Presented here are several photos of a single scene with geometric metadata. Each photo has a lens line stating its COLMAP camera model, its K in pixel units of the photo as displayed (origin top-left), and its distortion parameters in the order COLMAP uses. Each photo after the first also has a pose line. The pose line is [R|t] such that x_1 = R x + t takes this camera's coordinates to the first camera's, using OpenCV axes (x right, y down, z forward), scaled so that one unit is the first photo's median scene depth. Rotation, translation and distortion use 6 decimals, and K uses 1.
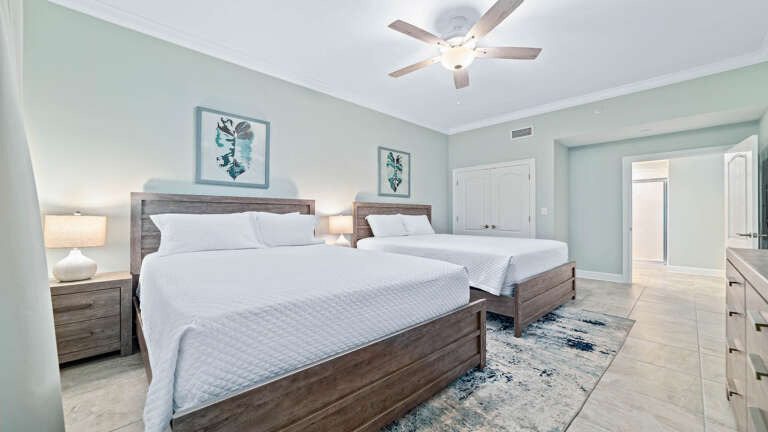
lens RADIAL K [[294.5, 0, 385.0], [0, 294.5, 214.9], [0, 0, 1]] dist [-0.016474, 0.000222]
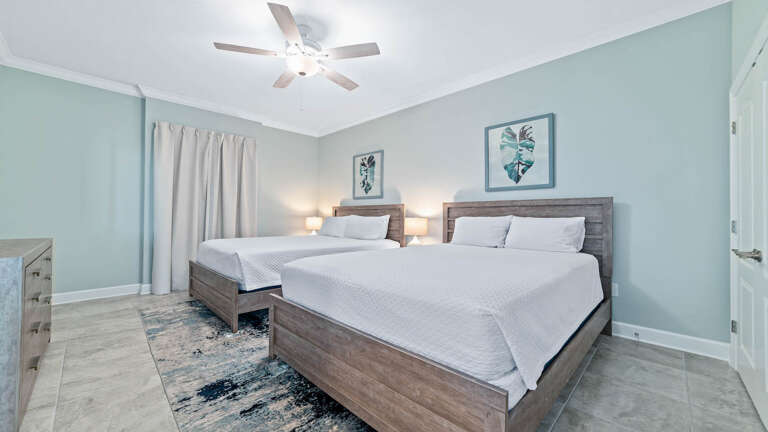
lens RADIAL K [[294.5, 0, 385.0], [0, 294.5, 214.9], [0, 0, 1]] dist [-0.016474, 0.000222]
pose [[0.037899, -0.010230, -0.999229, 0.909273], [-0.002559, 0.999943, -0.010334, 0.003777], [0.999278, 0.002949, 0.037871, 0.885594]]
